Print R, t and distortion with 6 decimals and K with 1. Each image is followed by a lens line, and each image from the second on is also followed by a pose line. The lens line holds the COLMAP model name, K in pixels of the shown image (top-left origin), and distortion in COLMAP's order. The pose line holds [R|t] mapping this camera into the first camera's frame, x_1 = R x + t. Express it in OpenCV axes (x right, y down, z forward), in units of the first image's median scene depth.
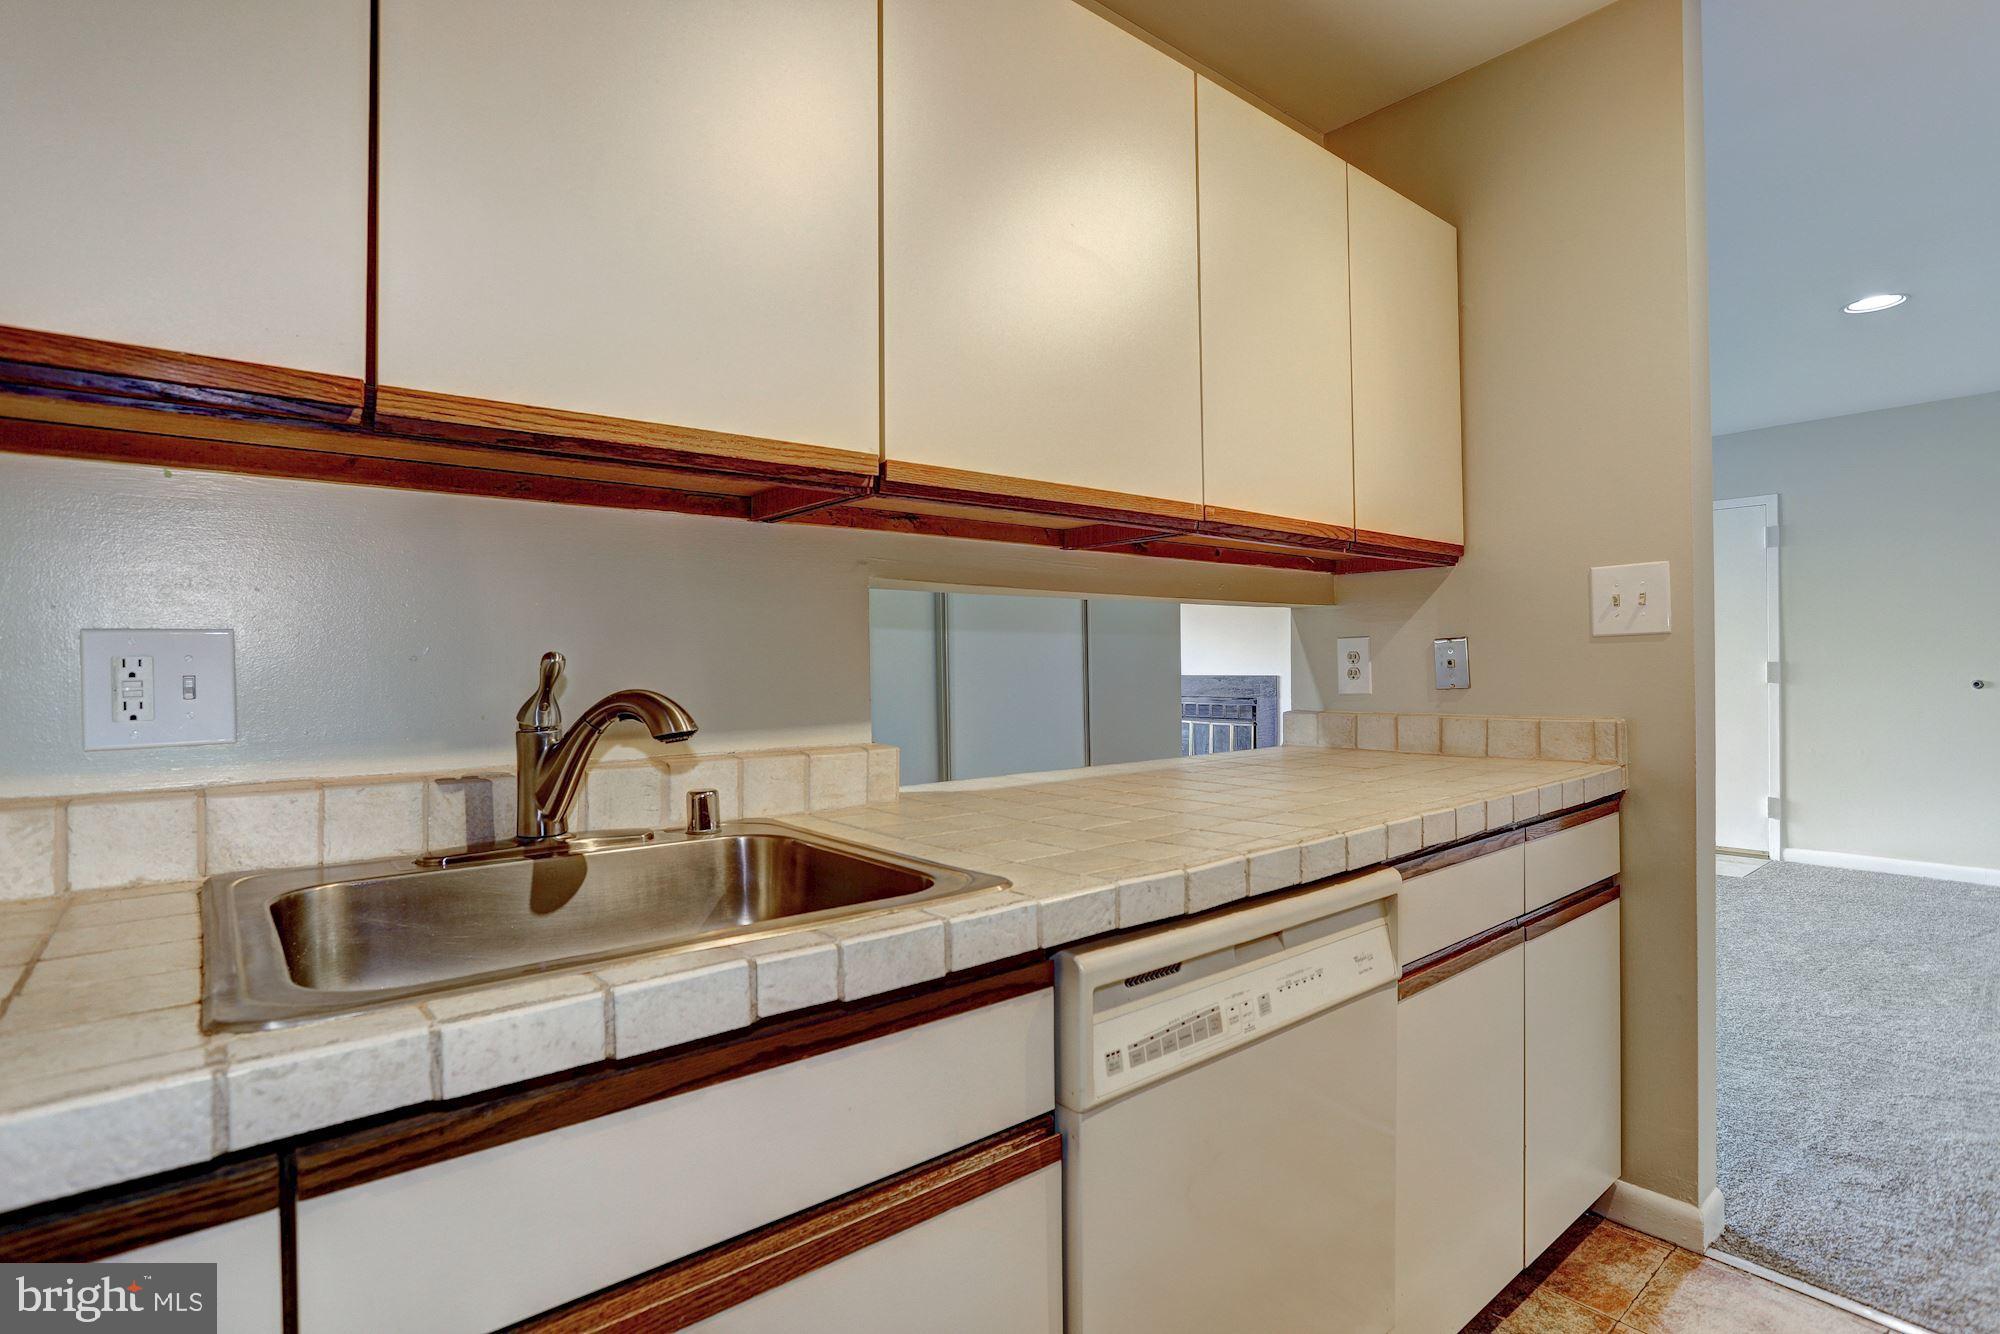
lens RADIAL K [[984.6, 0, 1000.7], [0, 984.6, 662.8], [0, 0, 1]] dist [-0.048581, 0.011476]
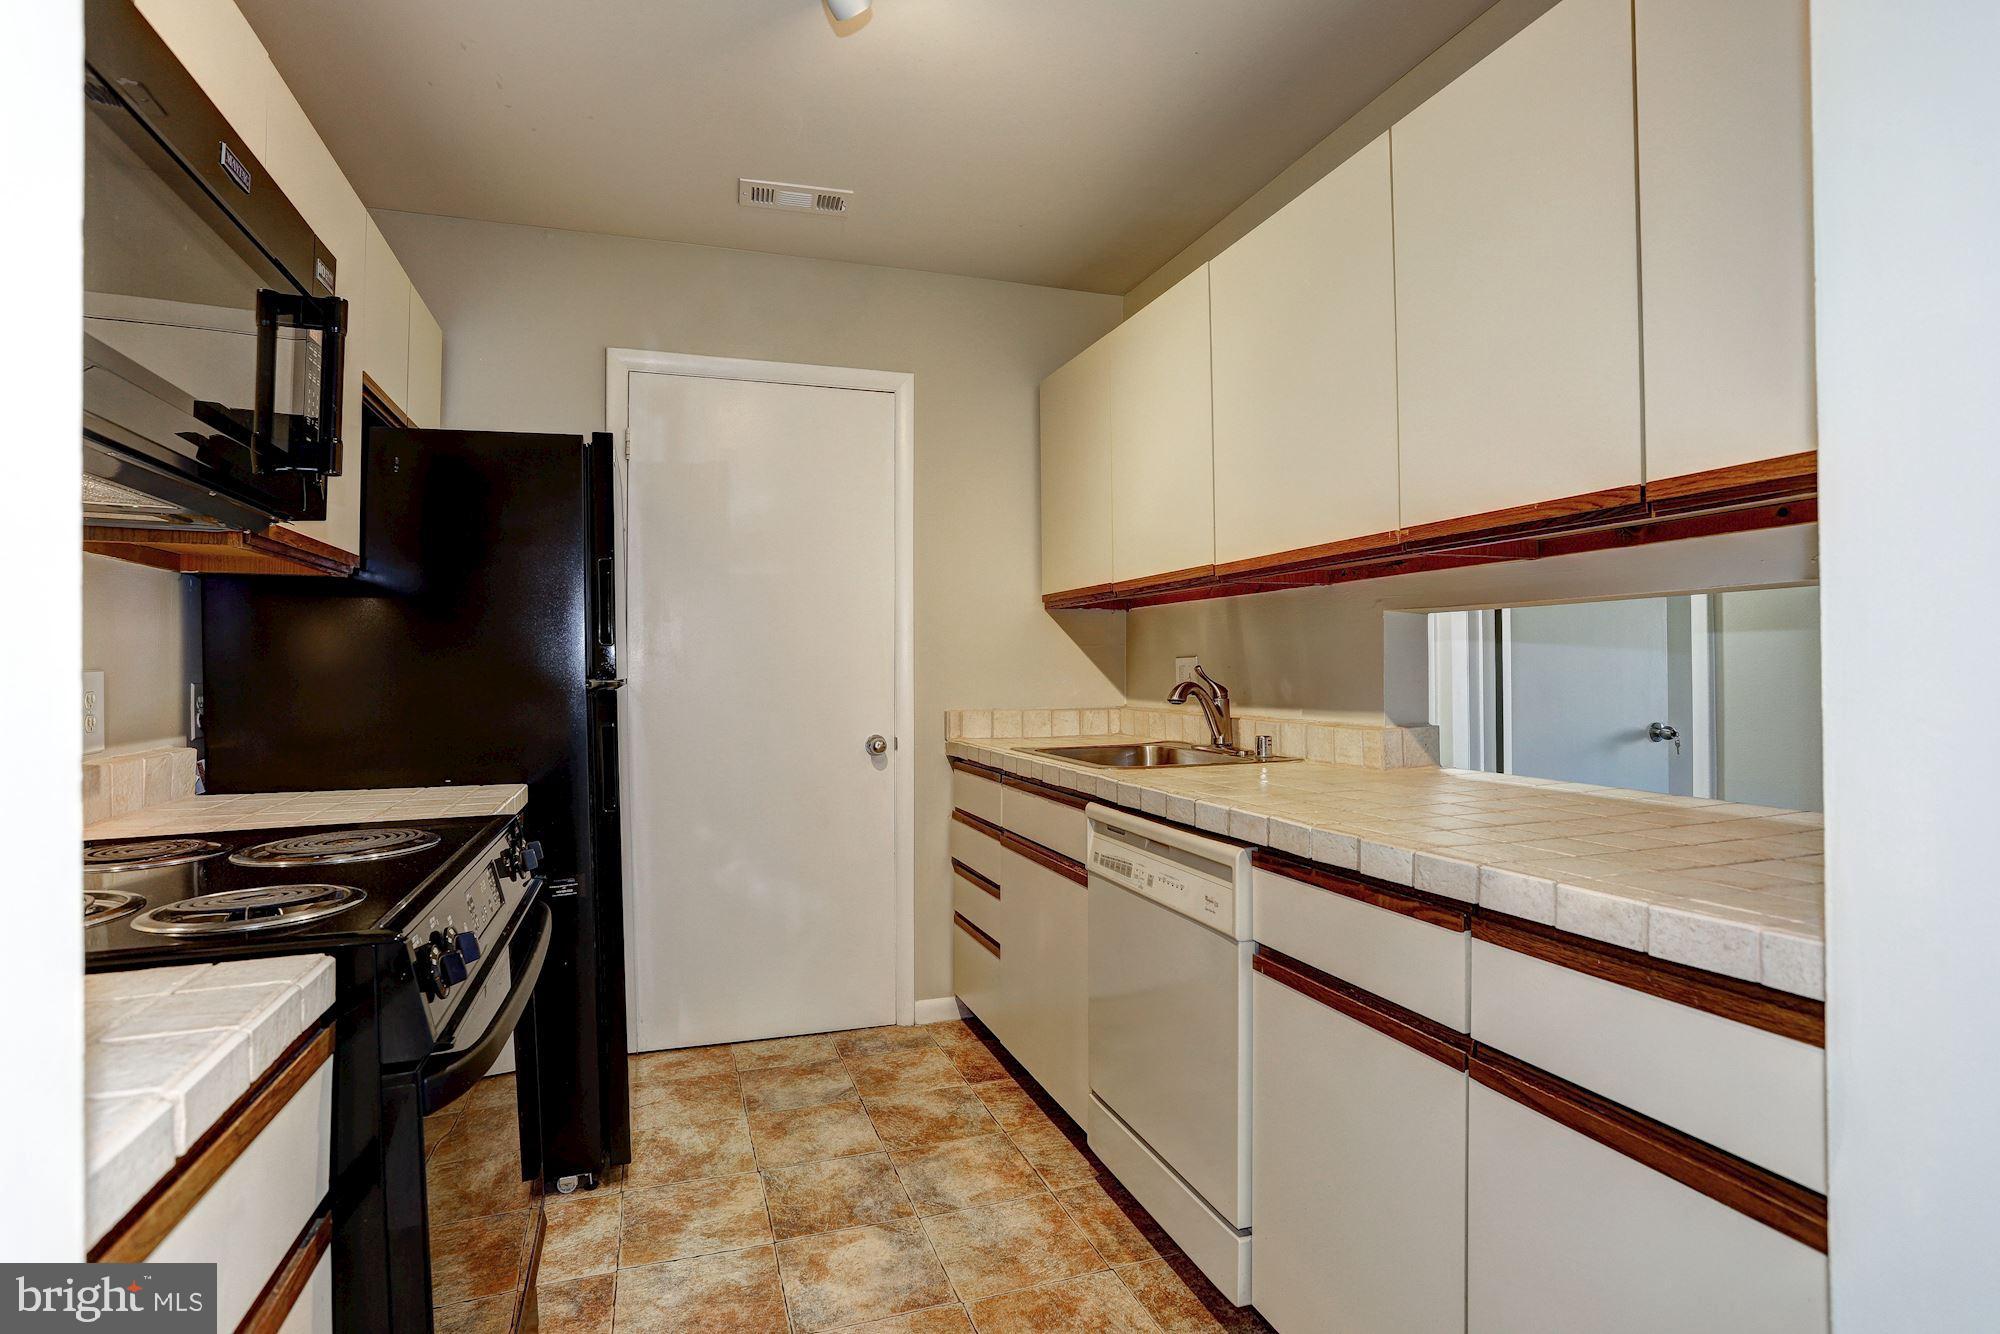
lens RADIAL K [[984.6, 0, 991.5], [0, 984.6, 661.8], [0, 0, 1]] dist [-0.048581, 0.011476]
pose [[-0.358329, 0.006251, -0.933574, 1.469726], [0.012561, 0.999919, 0.001874, -0.023482], [0.933511, -0.011056, -0.358379, 1.028713]]
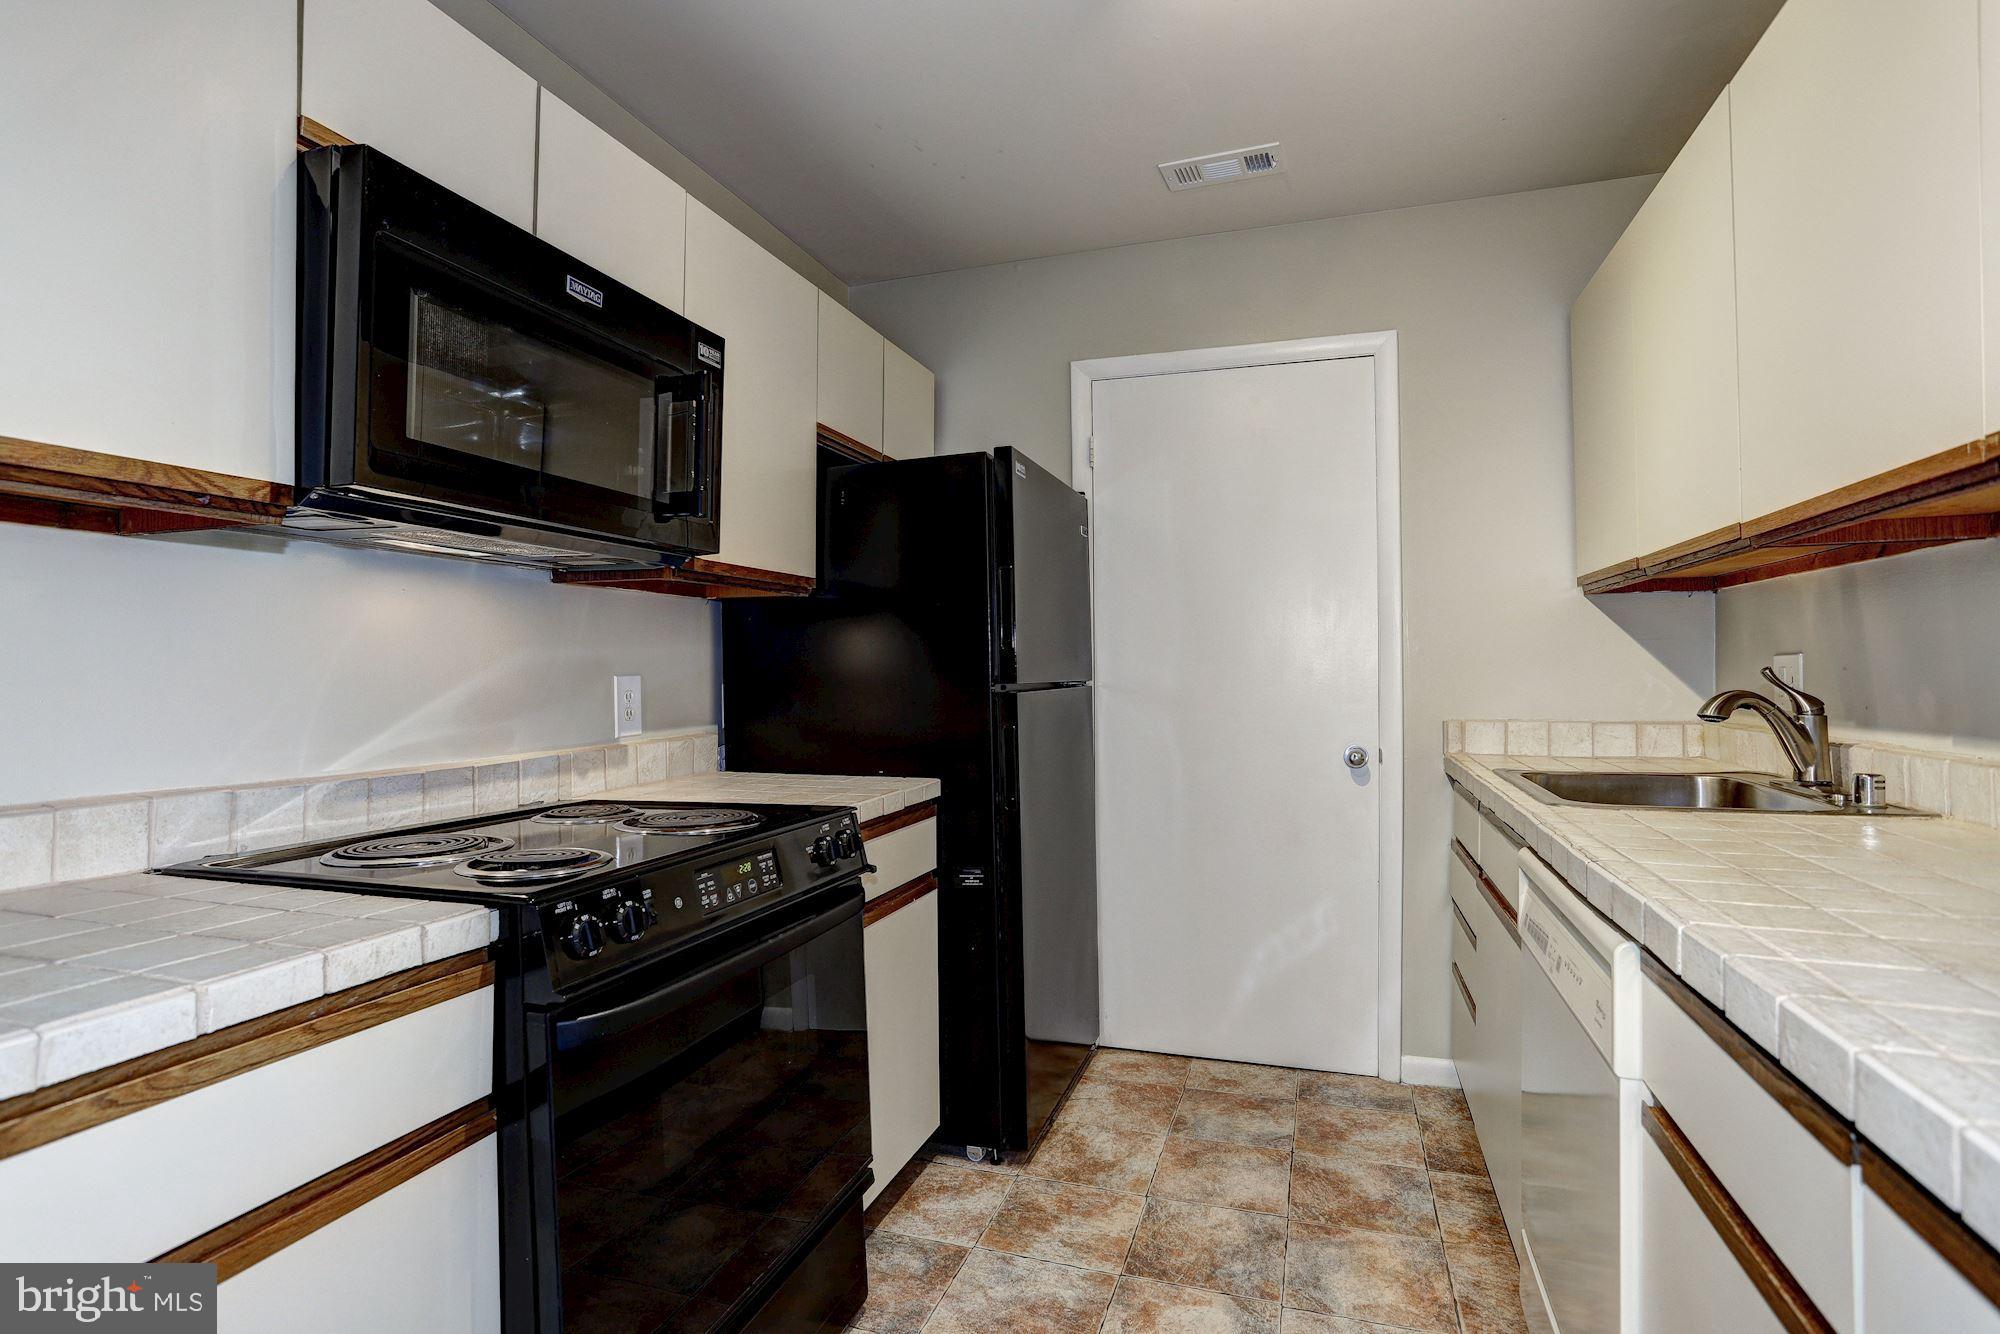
lens RADIAL K [[984.6, 0, 993.3], [0, 984.6, 660.8], [0, 0, 1]] dist [-0.048581, 0.011476]
pose [[-0.854410, 0.011497, -0.519473, 1.252593], [0.017645, 0.999821, -0.006895, -0.024802], [0.519300, -0.015058, -0.854459, 1.185875]]
